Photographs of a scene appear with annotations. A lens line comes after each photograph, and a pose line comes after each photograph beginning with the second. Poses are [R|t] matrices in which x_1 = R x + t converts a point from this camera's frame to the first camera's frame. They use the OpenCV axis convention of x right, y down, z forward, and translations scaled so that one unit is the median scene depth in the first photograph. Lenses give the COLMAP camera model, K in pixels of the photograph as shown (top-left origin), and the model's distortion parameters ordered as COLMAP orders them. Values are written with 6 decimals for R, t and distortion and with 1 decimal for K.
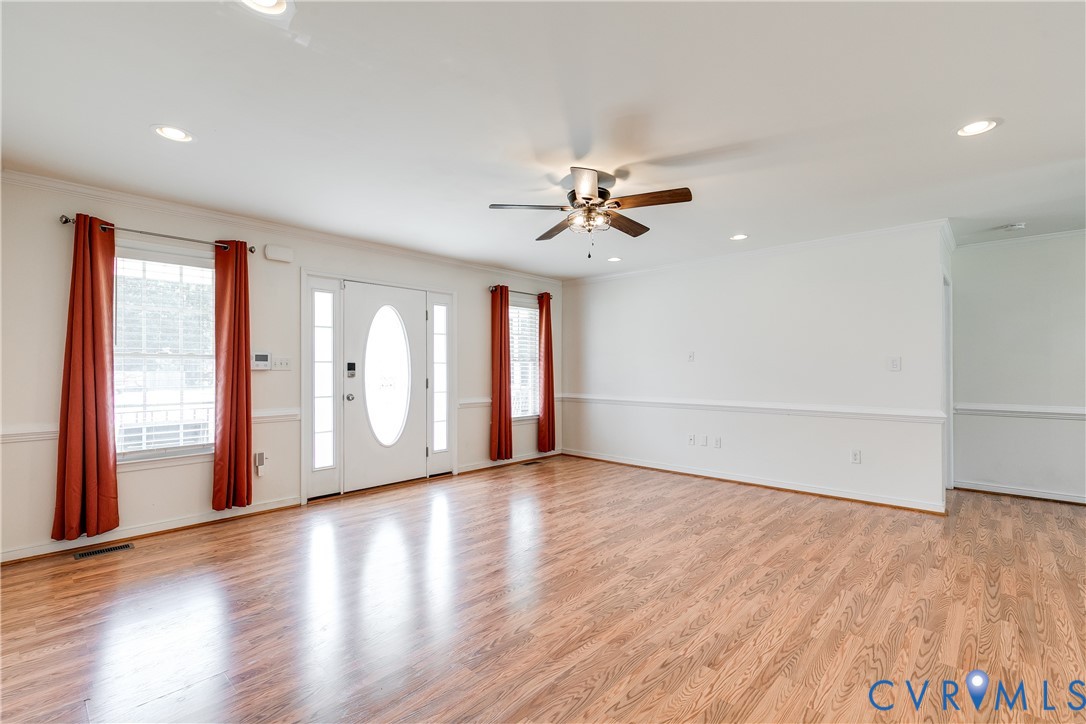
lens RADIAL K [[492.6, 0, 543.5], [0, 492.6, 364.7], [0, 0, 1]] dist [0.003266, -0.001263]
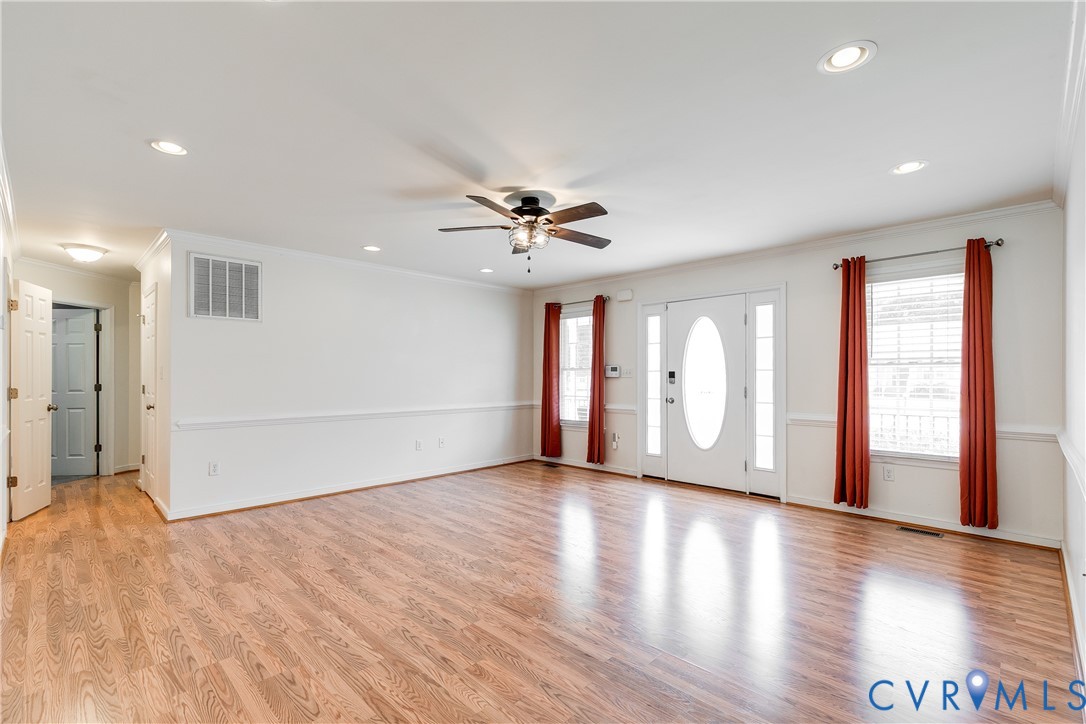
lens RADIAL K [[492.6, 0, 550.4], [0, 492.6, 374.3], [0, 0, 1]] dist [0.003266, -0.001263]
pose [[-0.025842, -0.003346, -0.999660, 1.001872], [0.008068, 0.999961, -0.003556, 0.006011], [0.999633, -0.008157, -0.025814, 0.931129]]
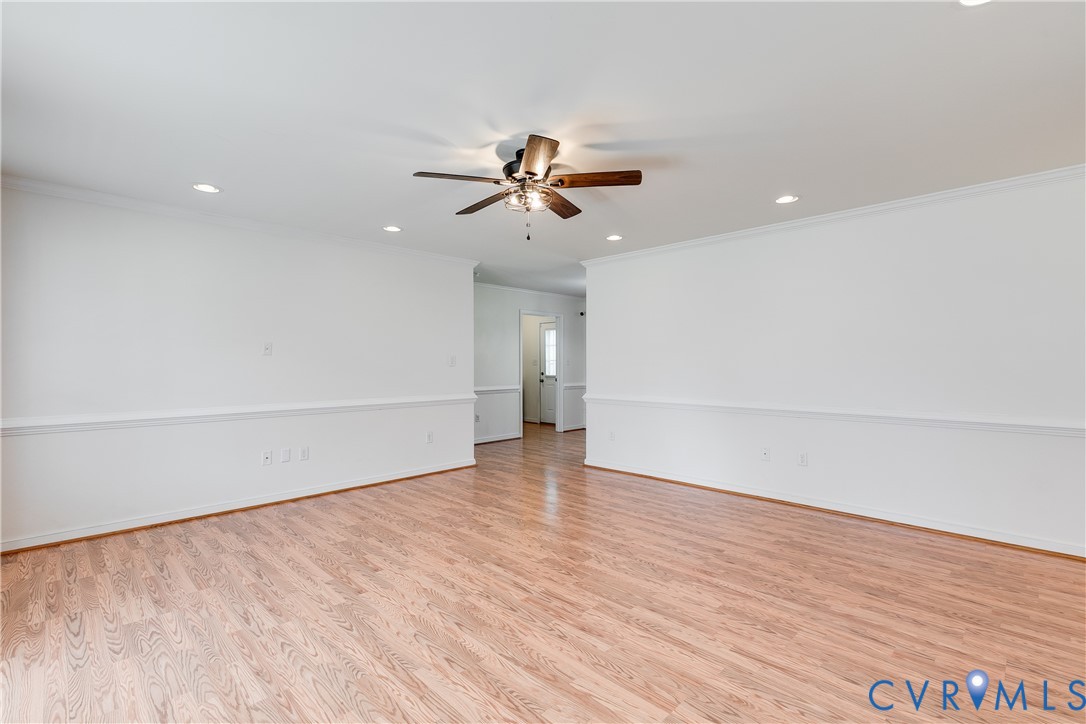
lens RADIAL K [[492.6, 0, 551.3], [0, 492.6, 352.0], [0, 0, 1]] dist [0.003266, -0.001263]
pose [[0.019778, 0.024075, 0.999514, -0.685612], [-0.005265, 0.999699, -0.023975, 0.006027], [-0.999791, -0.004788, 0.019899, 0.817113]]
